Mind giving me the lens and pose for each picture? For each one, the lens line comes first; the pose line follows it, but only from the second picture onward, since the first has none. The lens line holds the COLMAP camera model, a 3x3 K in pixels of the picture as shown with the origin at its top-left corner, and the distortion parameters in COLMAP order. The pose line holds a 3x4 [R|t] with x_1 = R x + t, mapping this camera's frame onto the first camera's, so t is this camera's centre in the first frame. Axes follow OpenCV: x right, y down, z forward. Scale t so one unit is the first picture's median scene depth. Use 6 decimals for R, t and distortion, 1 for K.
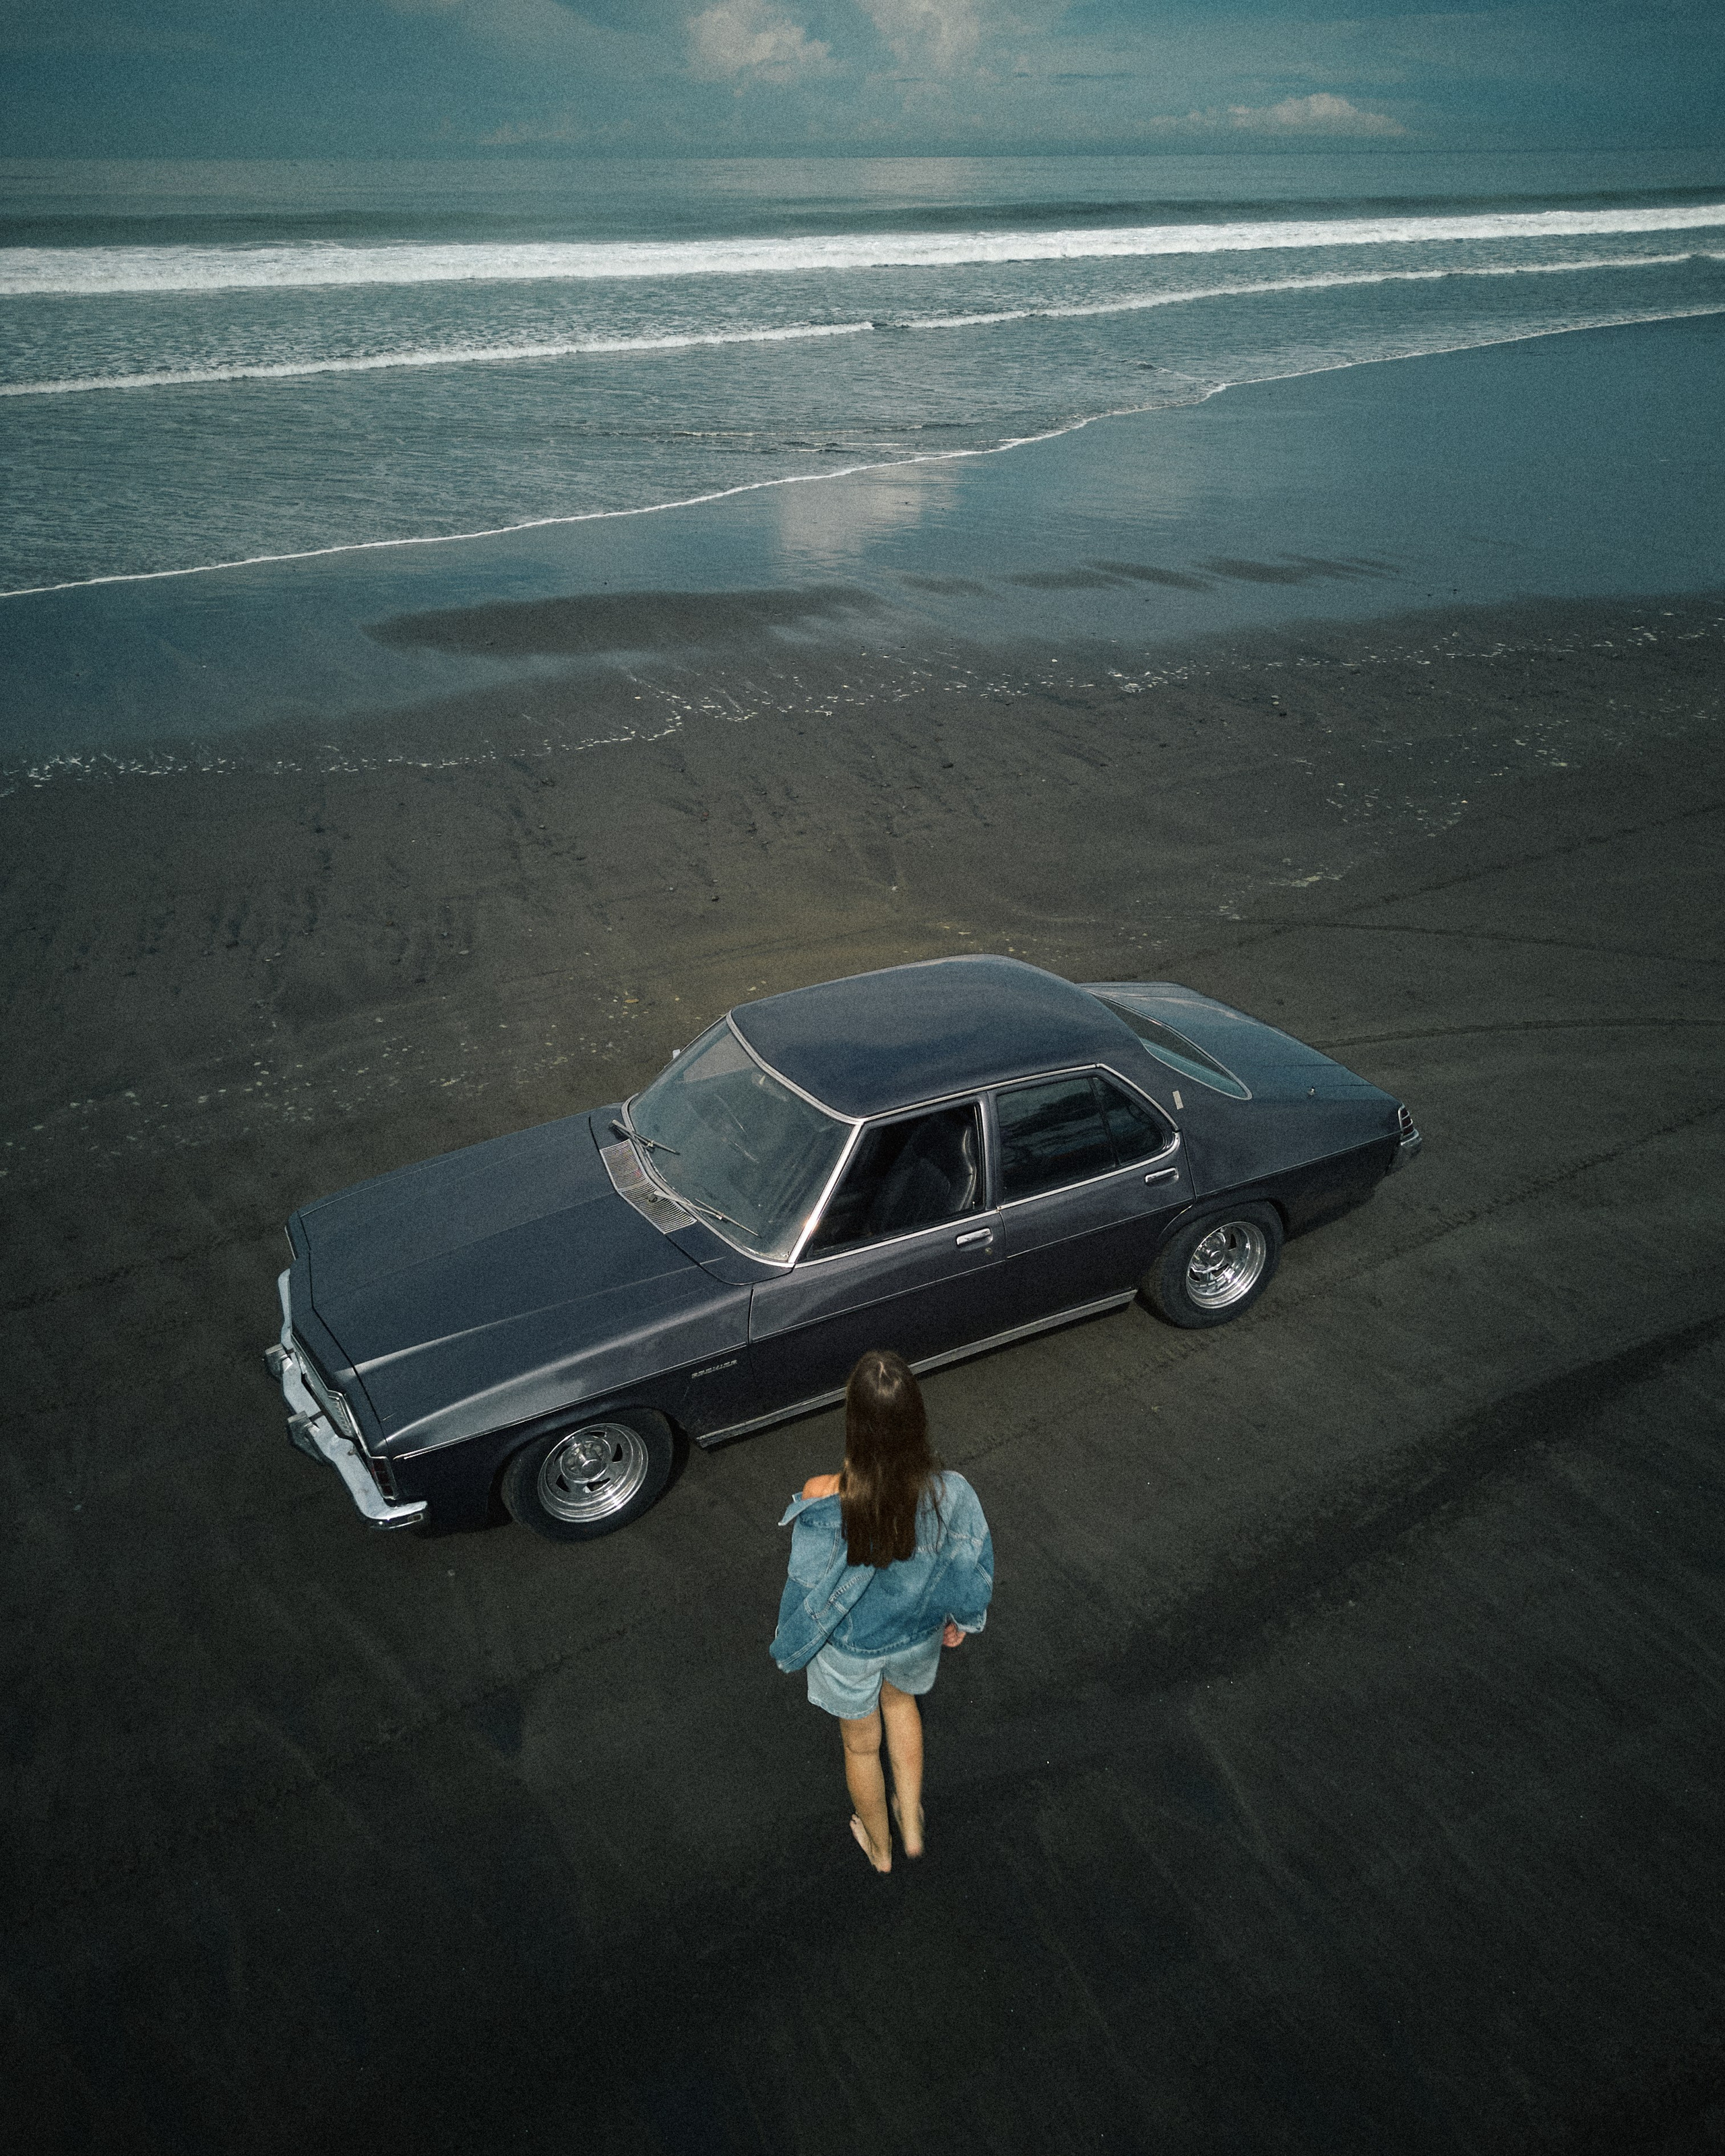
lens RADIAL K [[1607.6, 0, 854.9], [0, 1607.6, 1175.4], [0, 0, 1]] dist [0.050632, -0.055744]
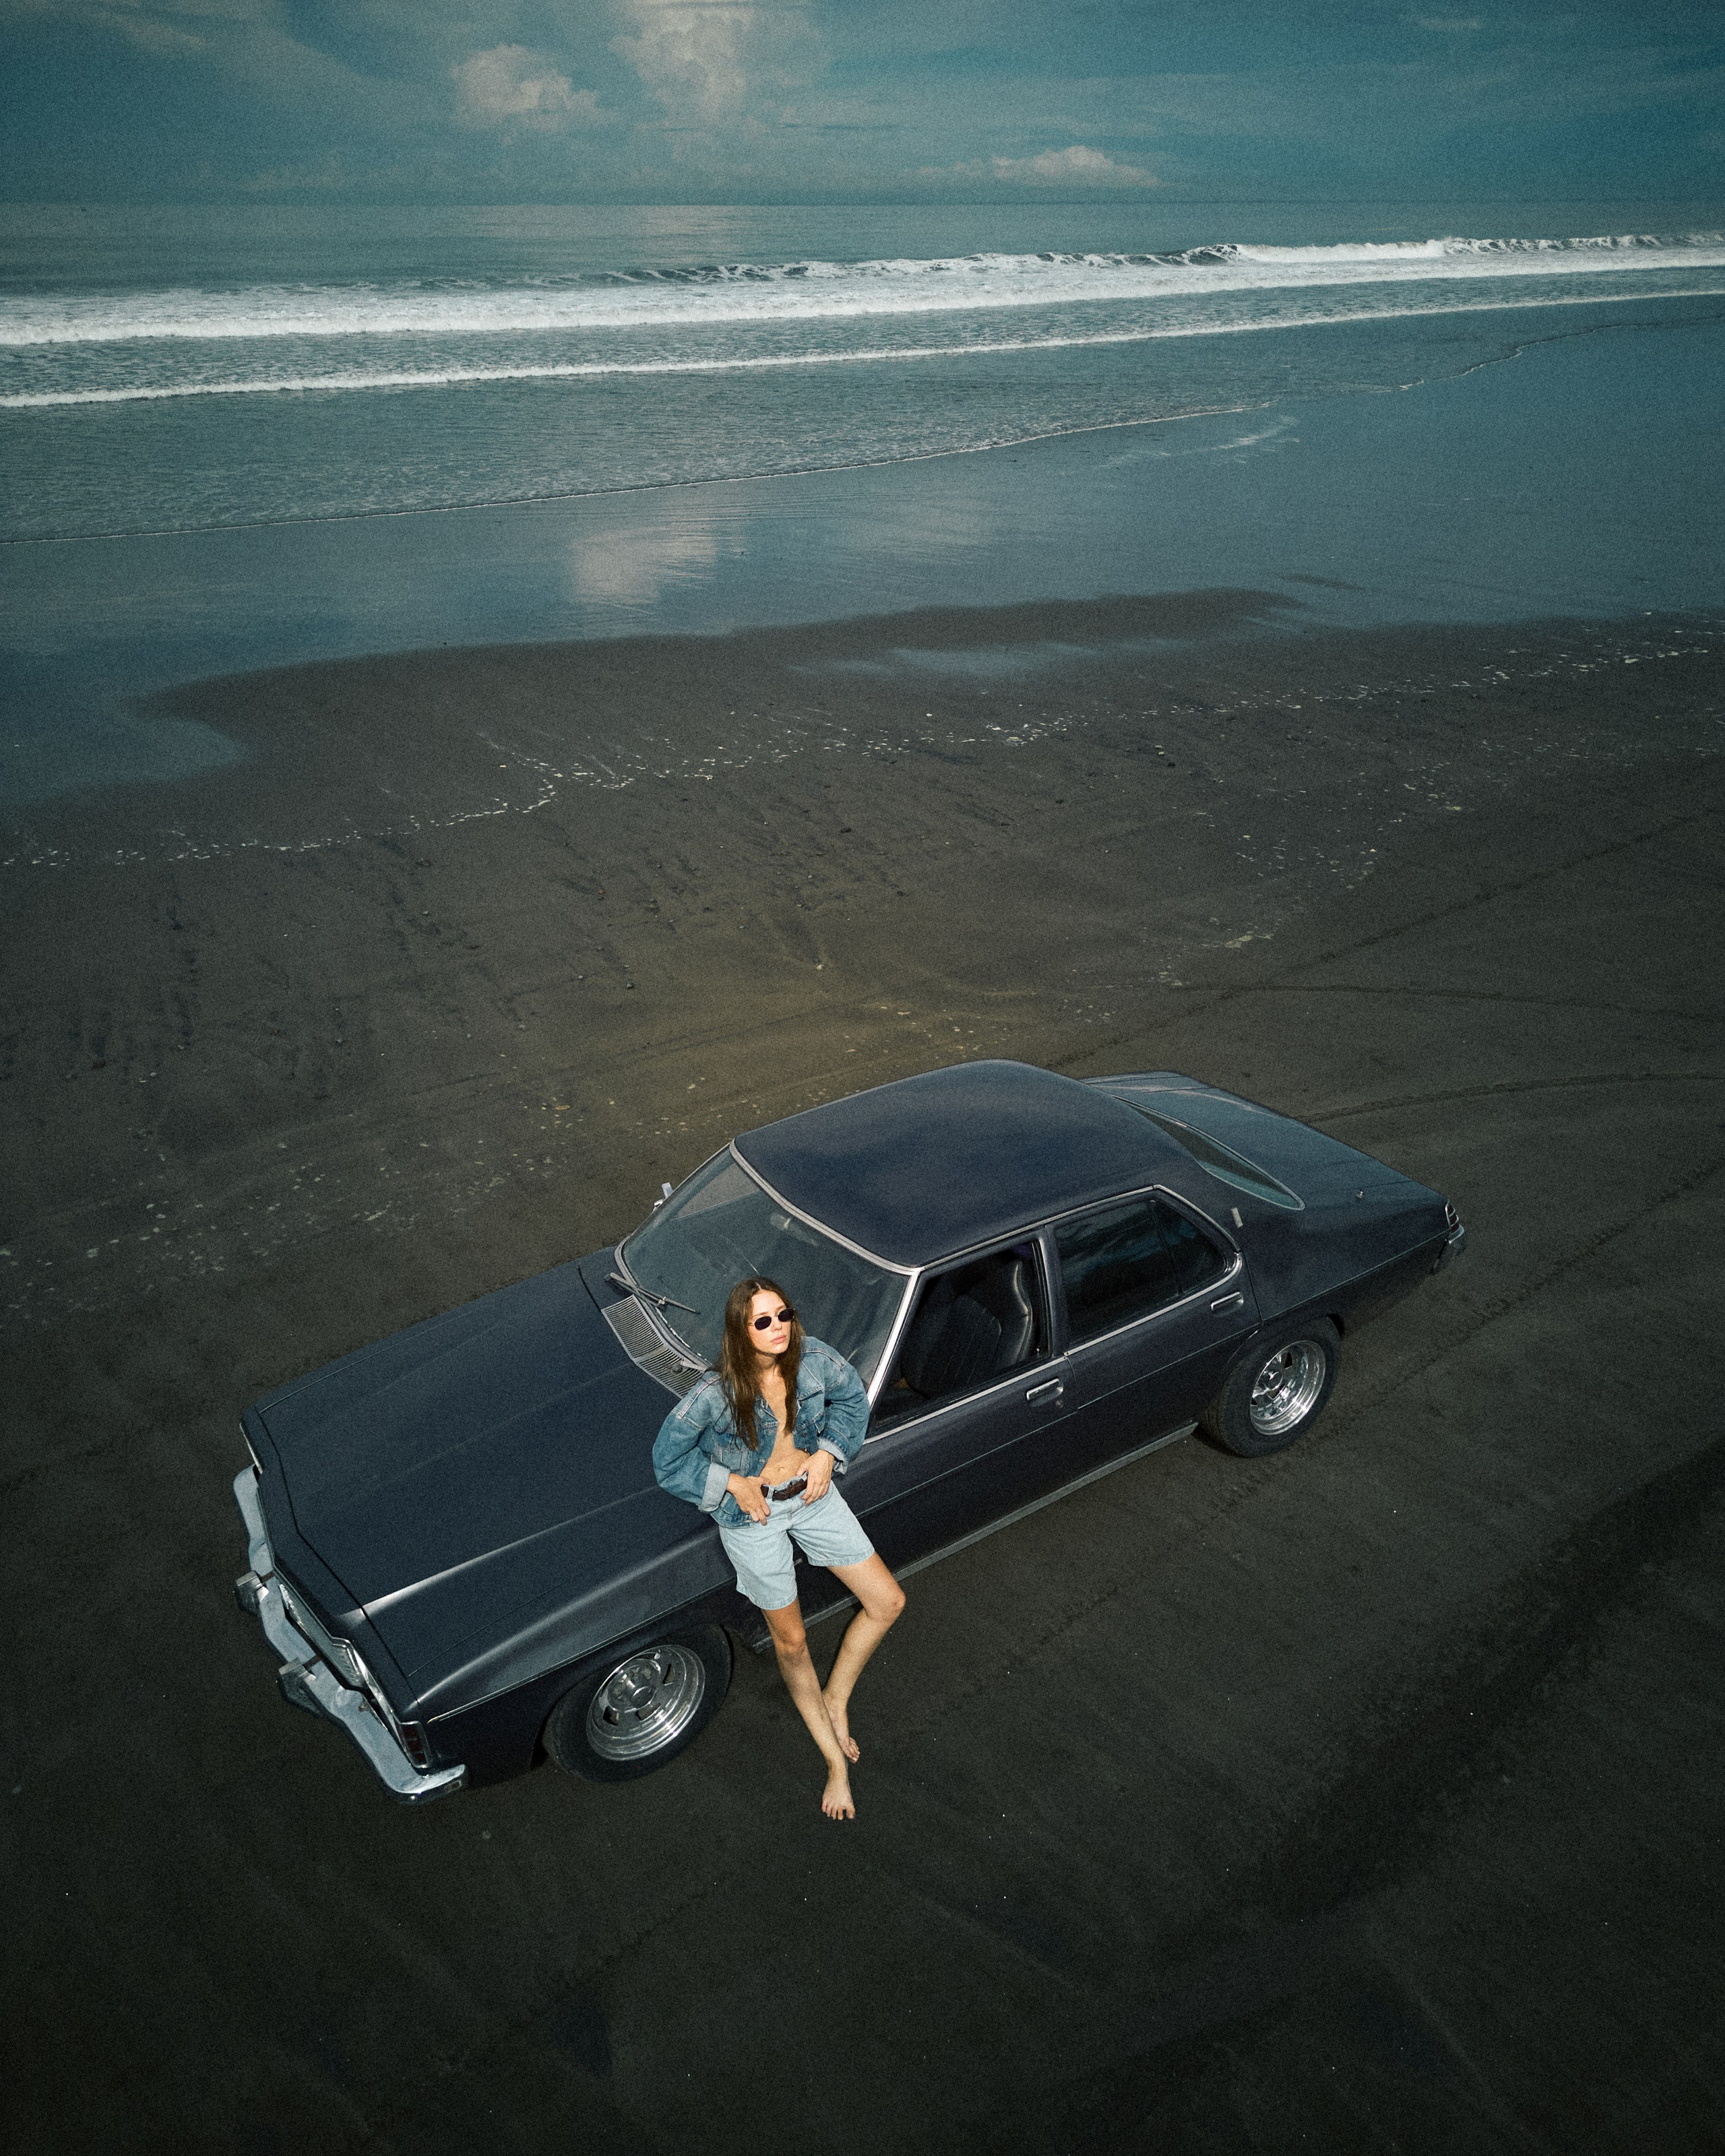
lens RADIAL K [[1607.6, 0, 854.9], [0, 1607.6, 1175.4], [0, 0, 1]] dist [0.050632, -0.055744]
pose [[0.992702, -0.058420, 0.105496, -0.092539], [0.060684, 0.997988, -0.018377, -0.055155], [-0.104210, 0.024645, 0.994250, 0.086083]]
